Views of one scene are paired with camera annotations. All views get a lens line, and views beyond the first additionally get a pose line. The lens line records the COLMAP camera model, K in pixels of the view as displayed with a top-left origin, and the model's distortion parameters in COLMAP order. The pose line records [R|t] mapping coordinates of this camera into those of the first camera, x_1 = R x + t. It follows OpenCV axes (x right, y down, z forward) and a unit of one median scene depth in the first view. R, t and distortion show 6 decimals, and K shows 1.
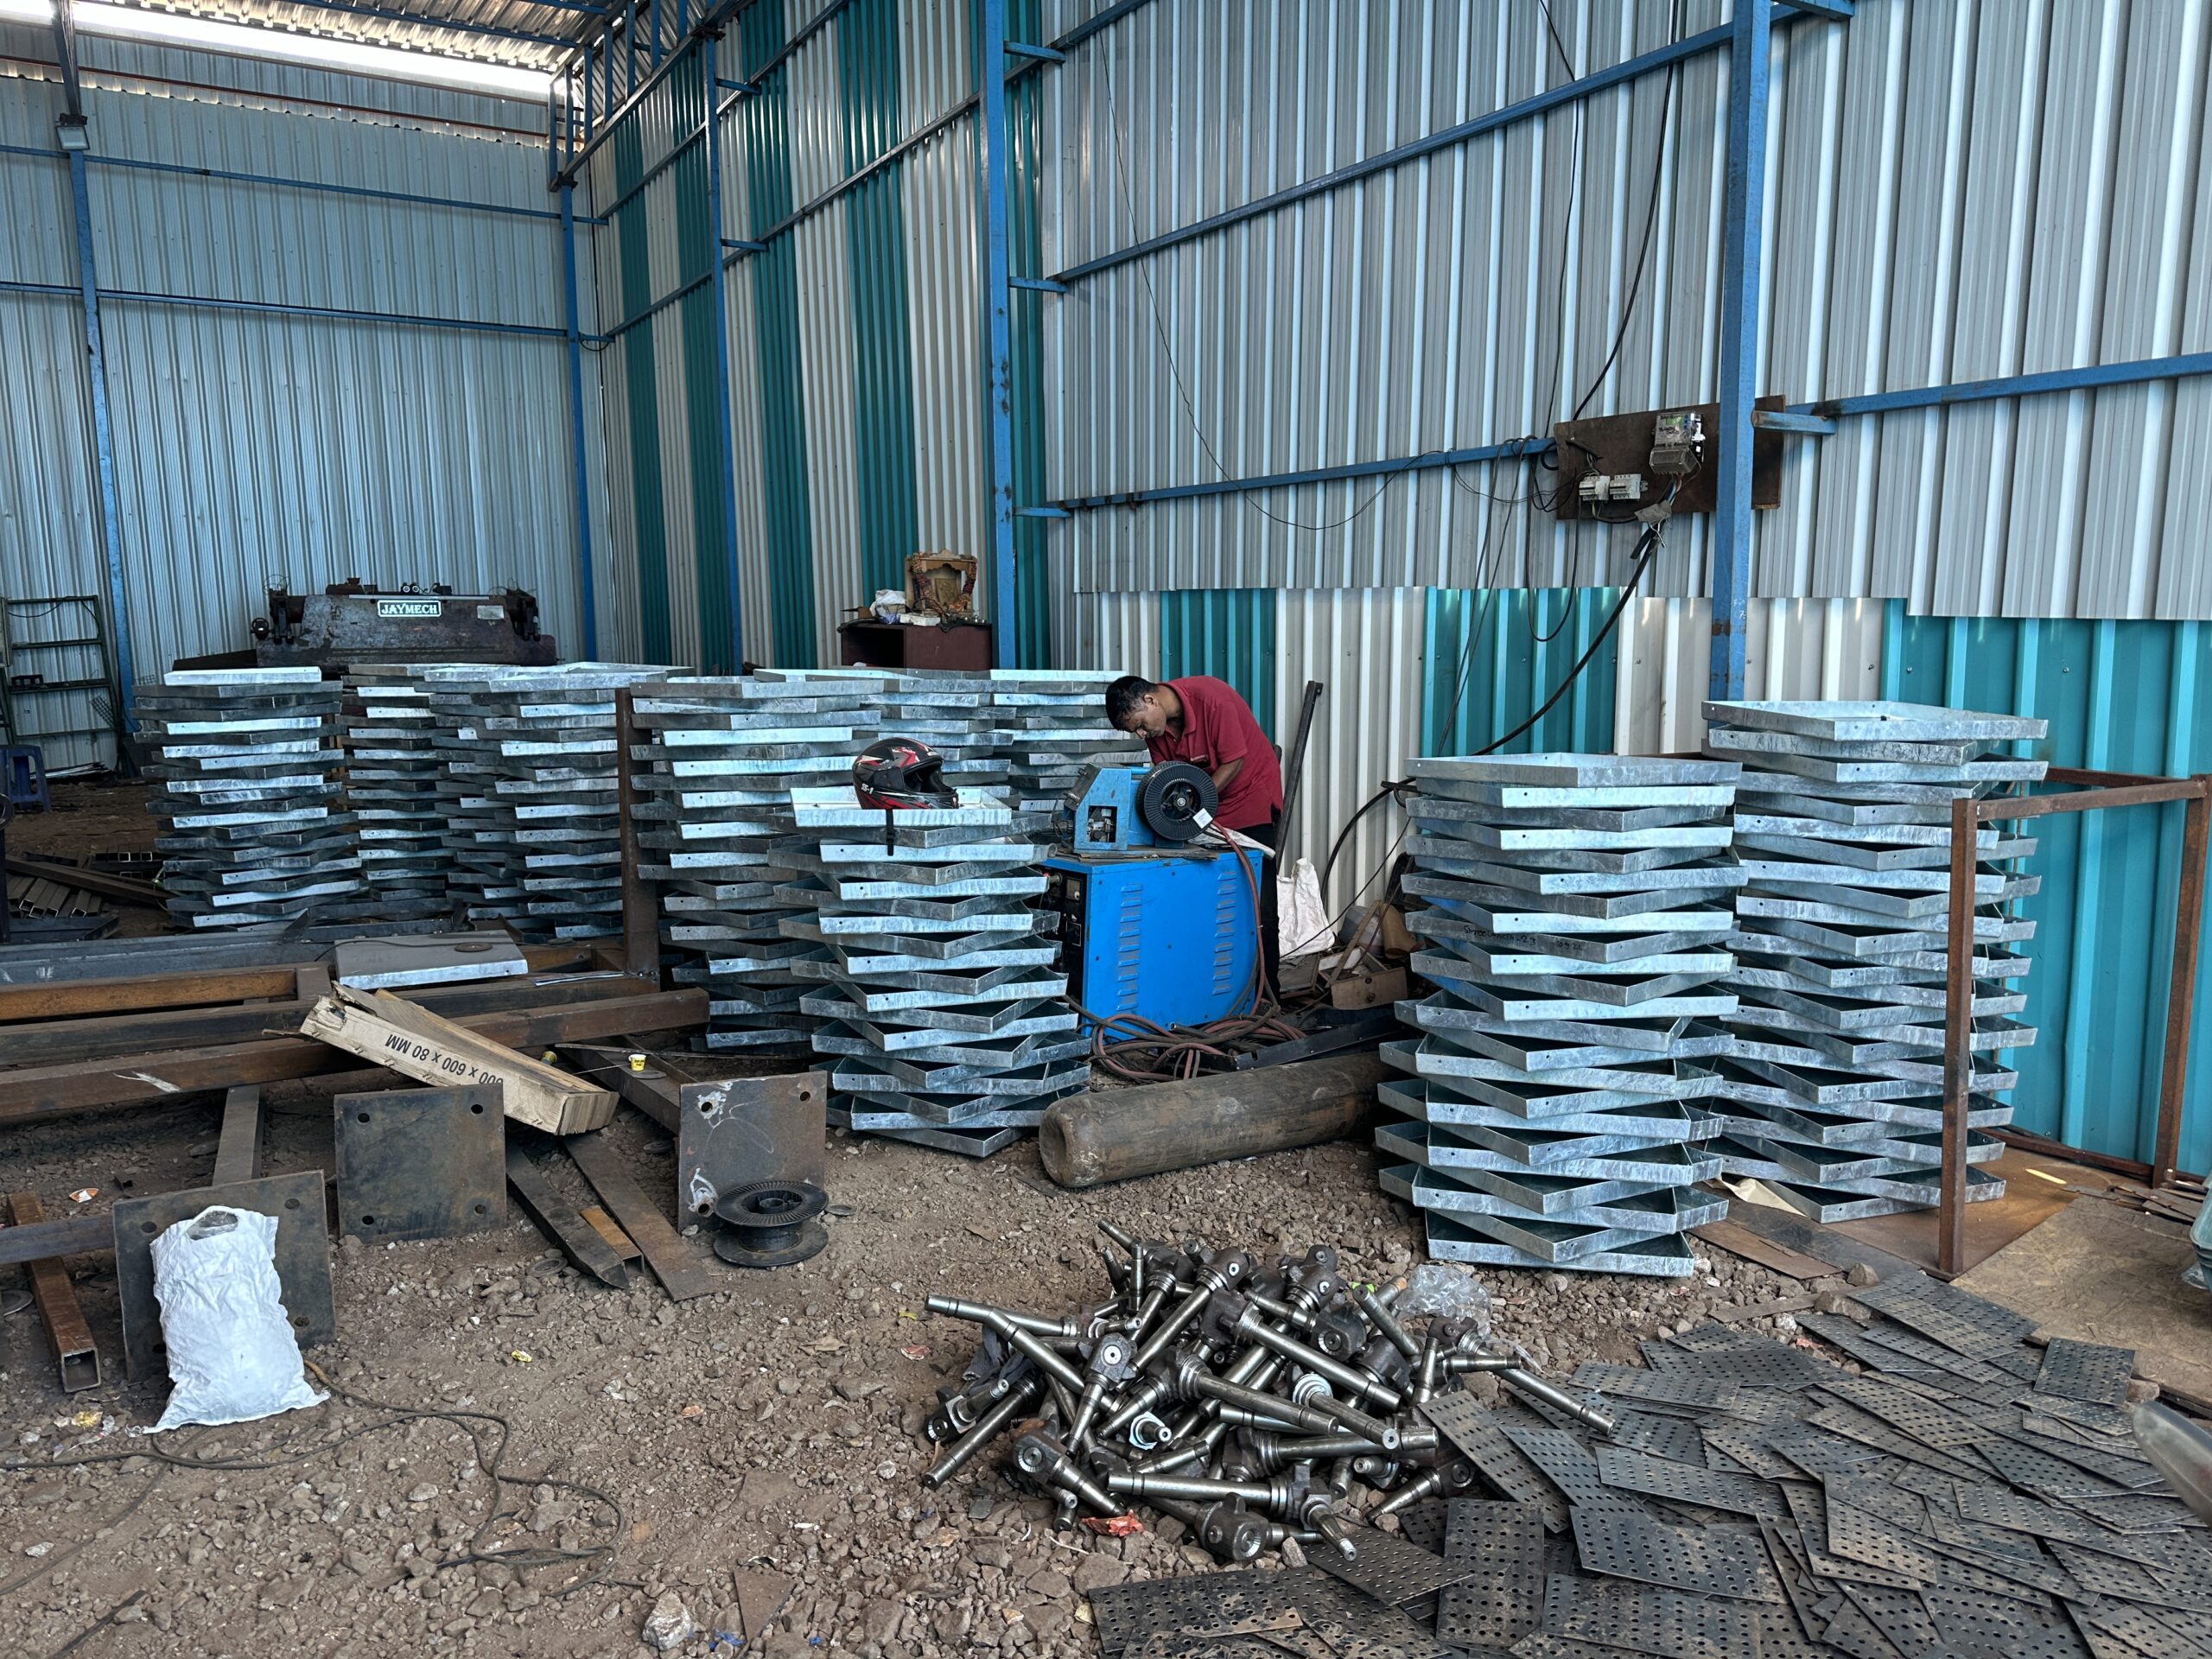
lens RADIAL K [[1548.9, 0, 1107.0], [0, 1548.9, 830.9], [0, 0, 1]] dist [0.036554, -0.009593]
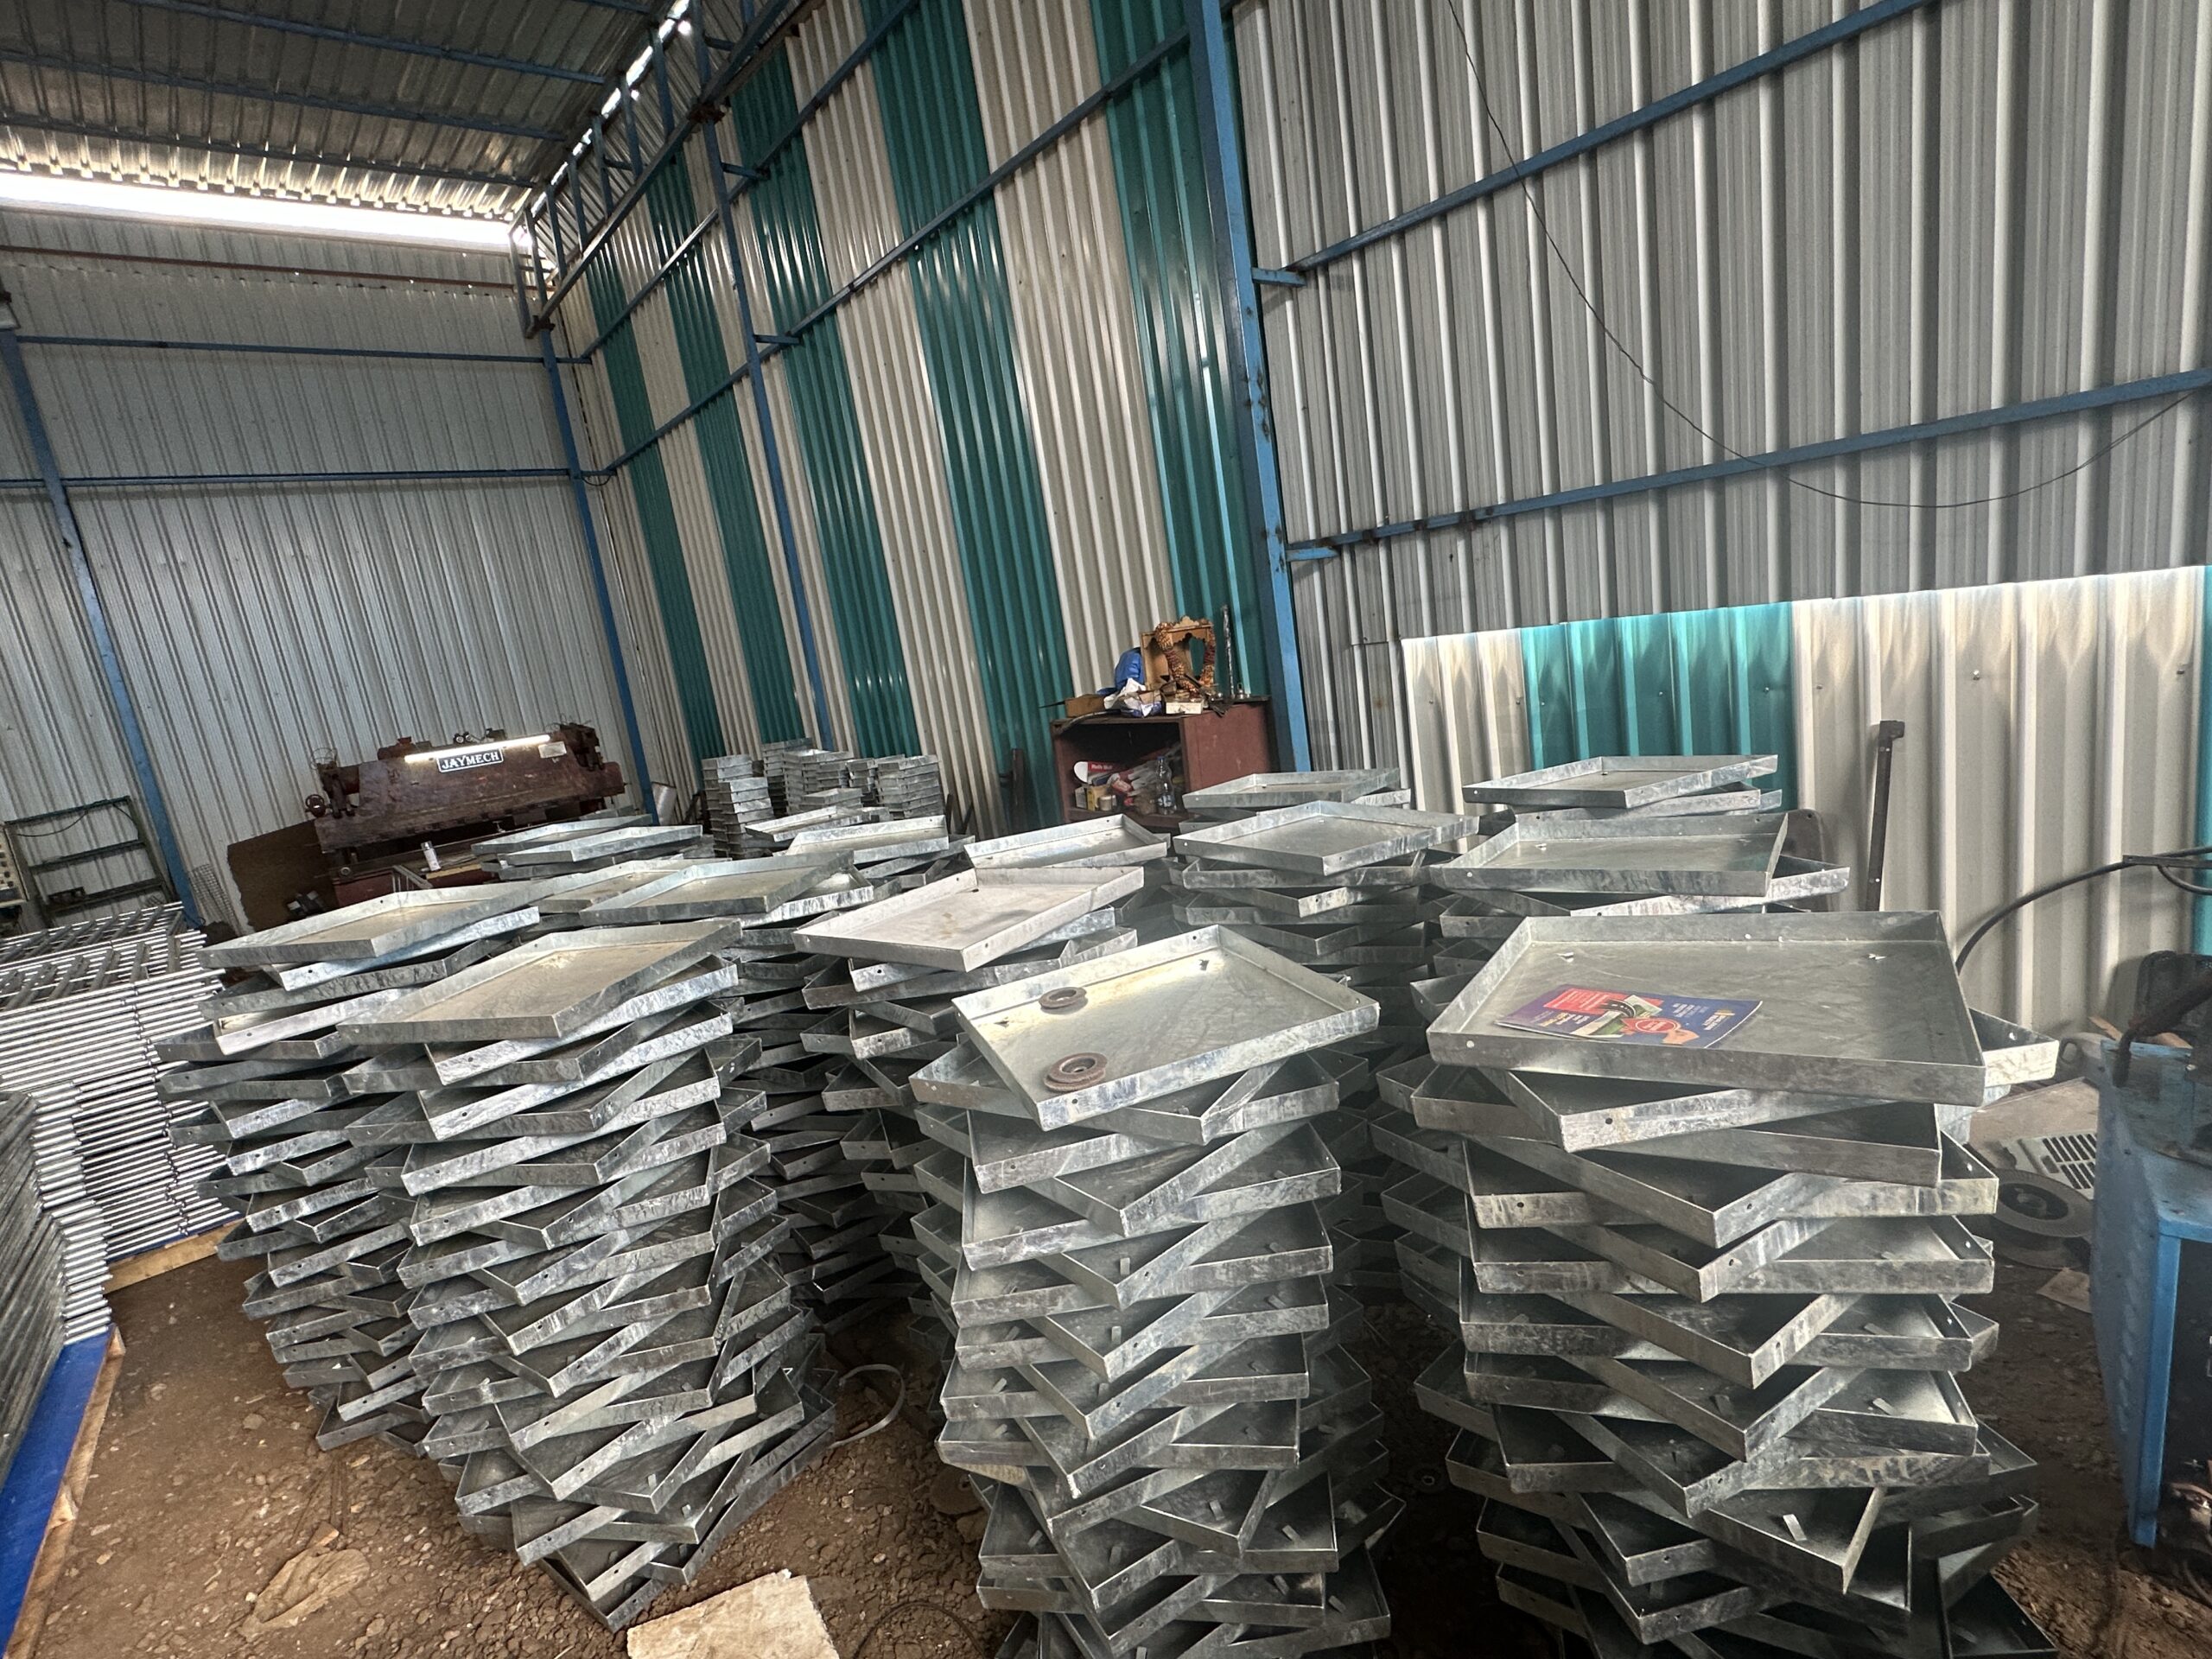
lens RADIAL K [[1081.1, 0, 1110.7], [0, 1081.1, 841.3], [0, 0, 1]] dist [0.006552, 0.002719]
pose [[0.977777, -0.165354, 0.128878, -0.140206], [0.160046, 0.985813, 0.050582, -0.058947], [-0.135414, -0.028832, 0.990370, 0.249196]]
